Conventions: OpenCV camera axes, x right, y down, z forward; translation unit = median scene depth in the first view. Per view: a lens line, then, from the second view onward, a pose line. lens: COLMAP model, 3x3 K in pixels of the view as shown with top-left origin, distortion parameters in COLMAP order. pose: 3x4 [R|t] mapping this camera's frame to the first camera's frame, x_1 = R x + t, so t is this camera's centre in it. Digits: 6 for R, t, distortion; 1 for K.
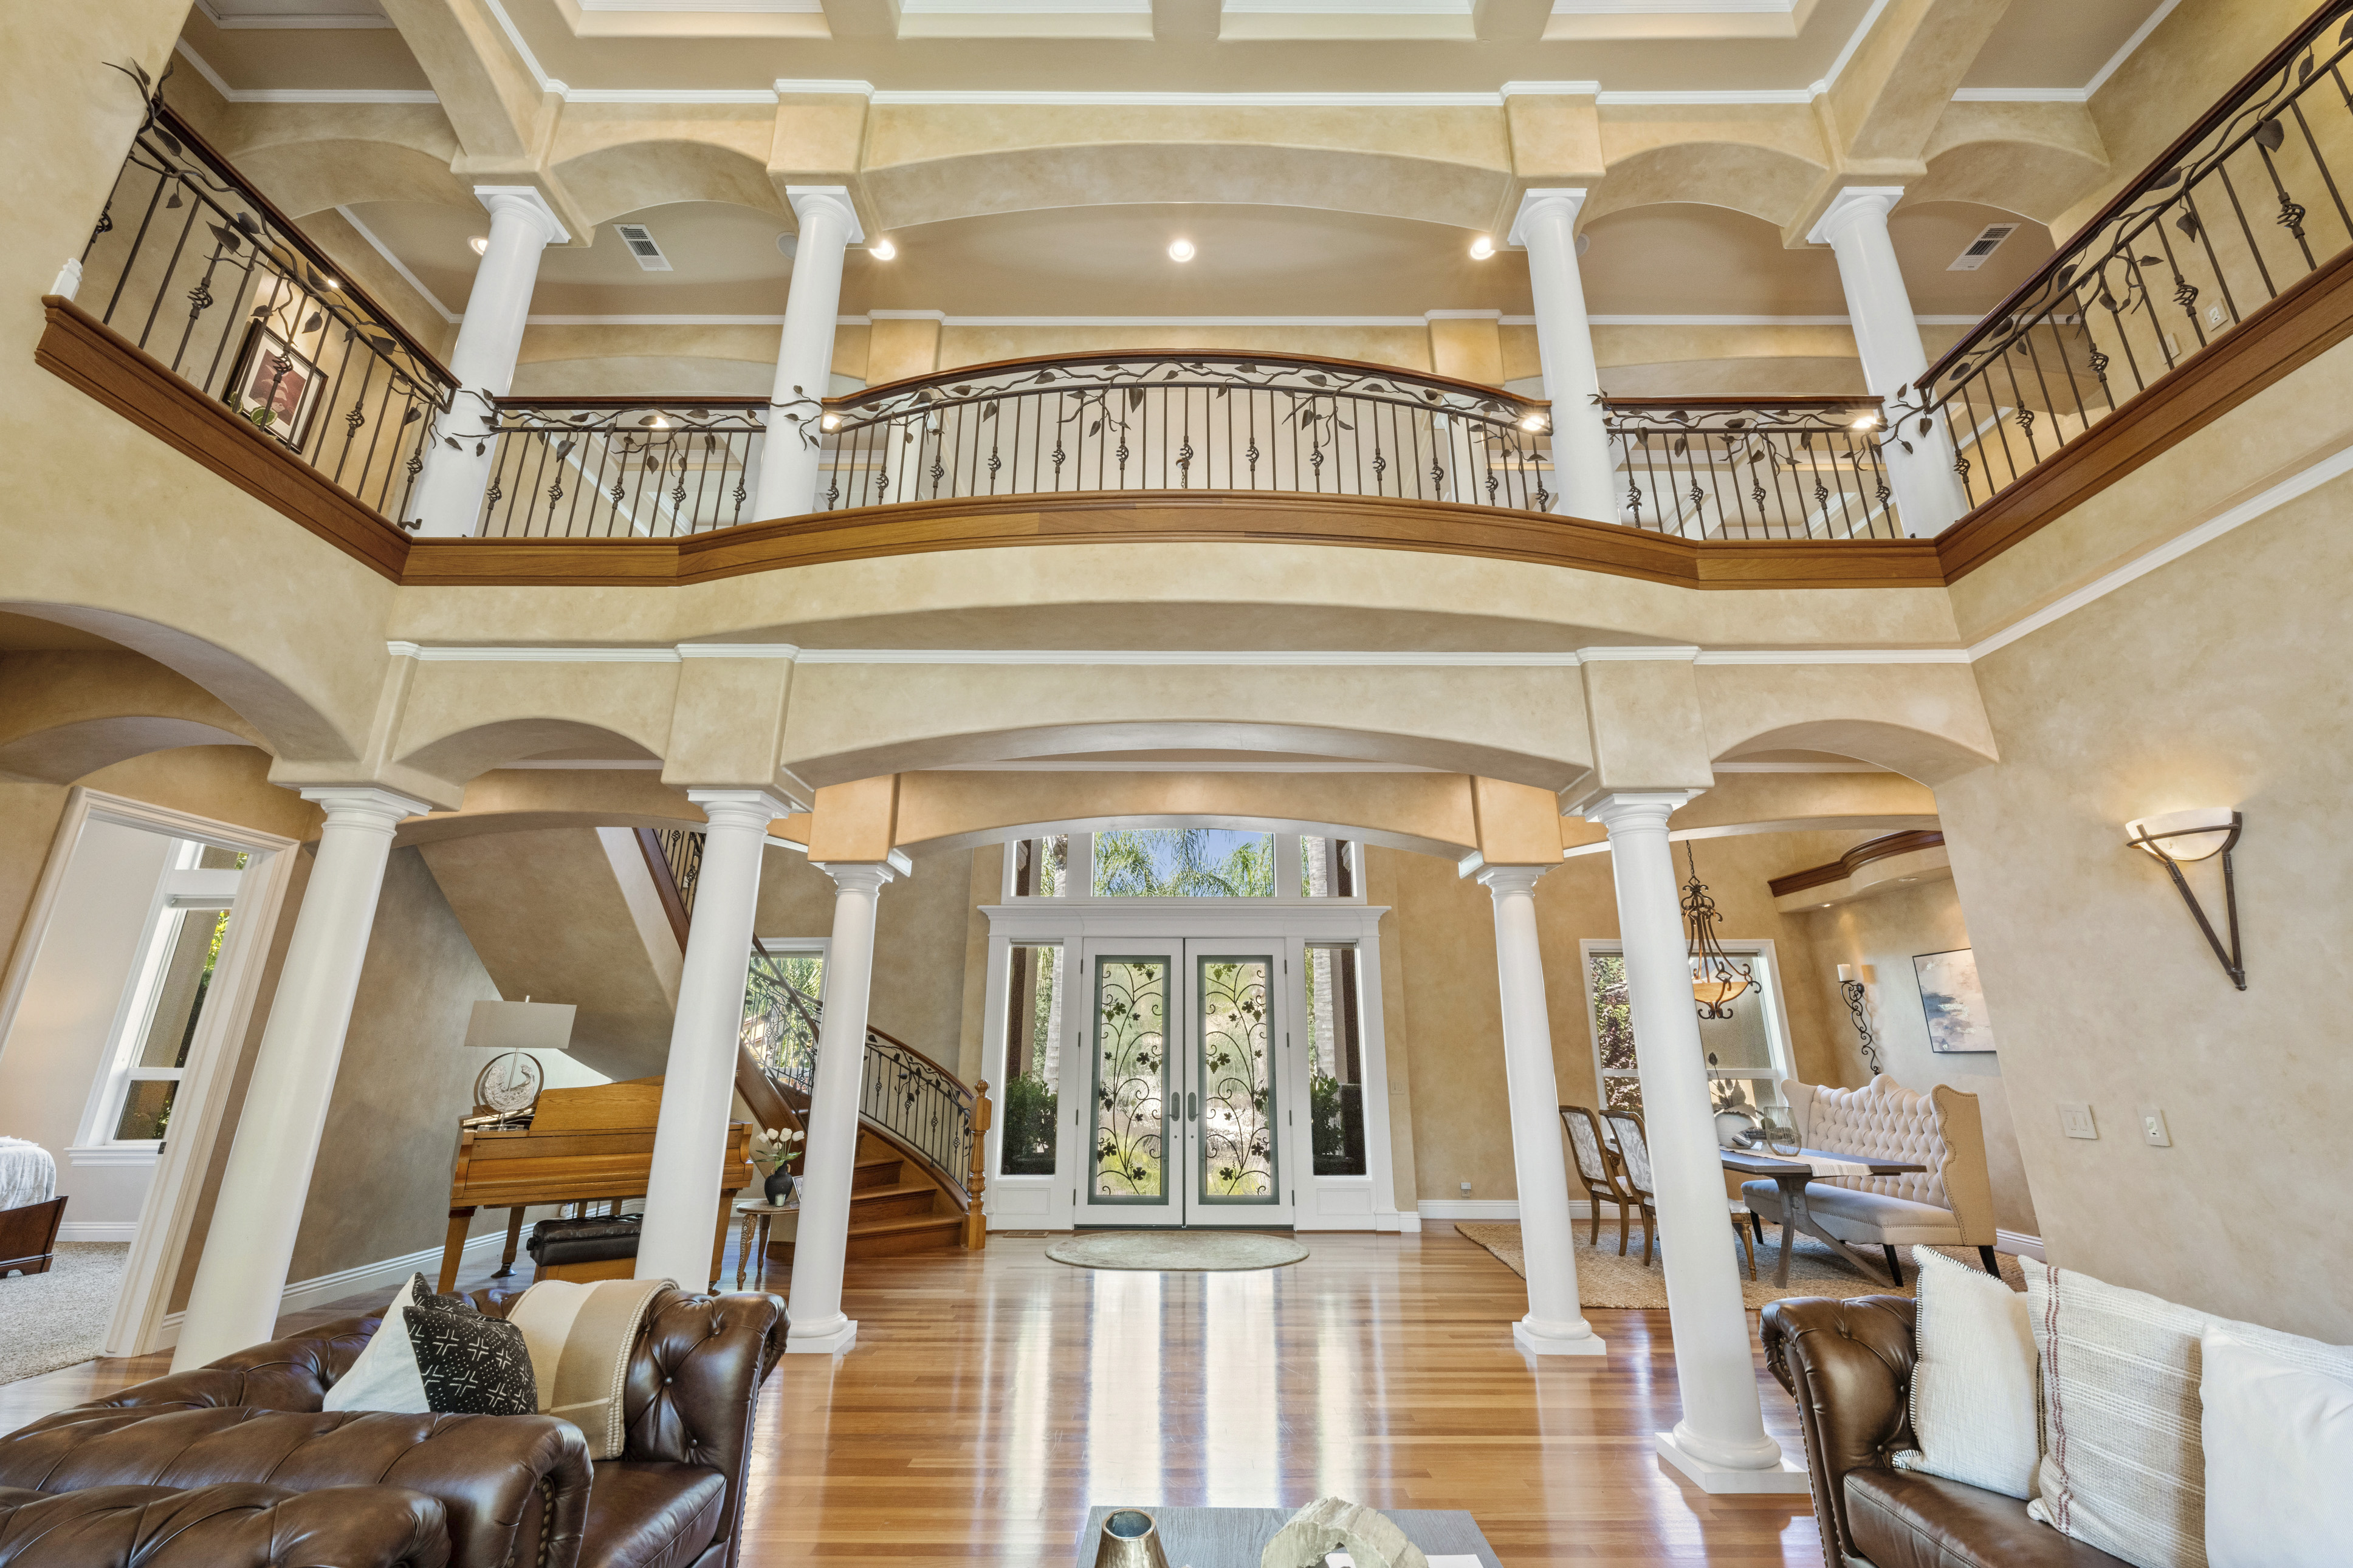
lens RADIAL K [[931.6, 0, 1180.7], [0, 931.6, 773.0], [0, 0, 1]] dist [-0.007070, 0.000802]
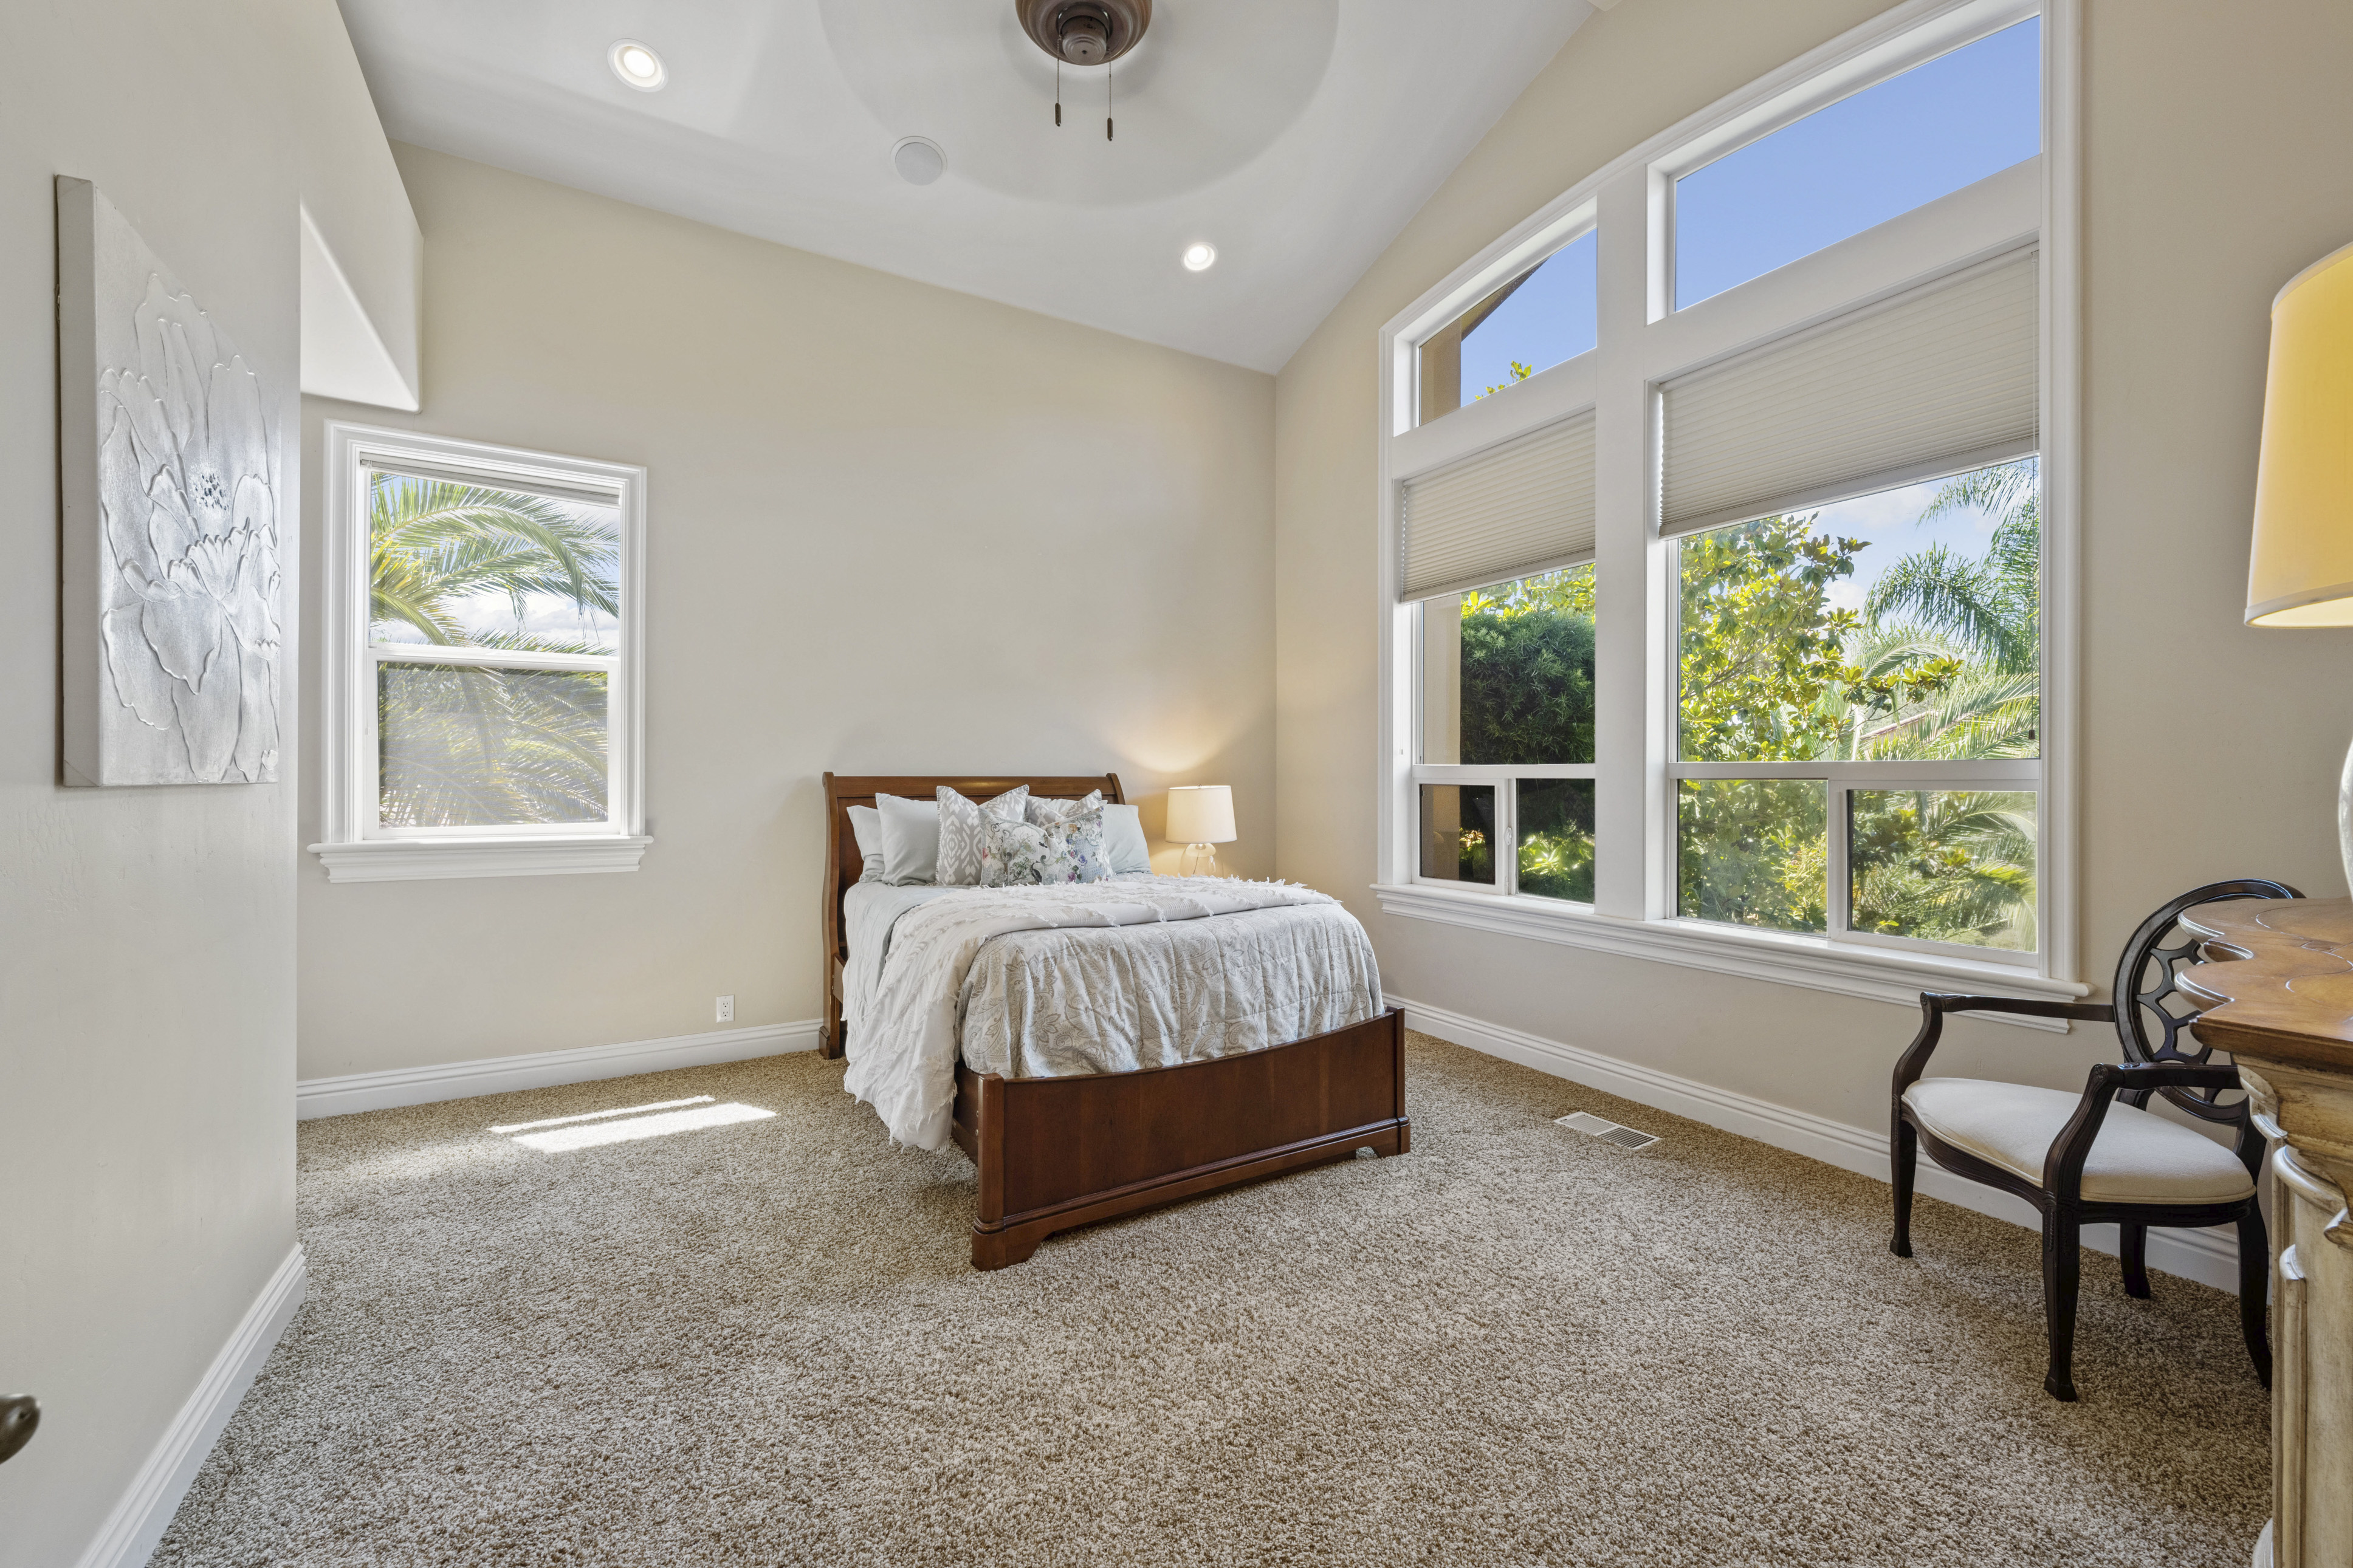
lens RADIAL K [[931.6, 0, 1176.3], [0, 931.6, 775.3], [0, 0, 1]] dist [-0.007070, 0.000802]
pose [[0.510571, 0.007647, -0.859802, -0.851644], [0.252879, 0.954401, 0.158655, 0.232000], [0.821809, -0.298431, 0.485355, 0.704774]]
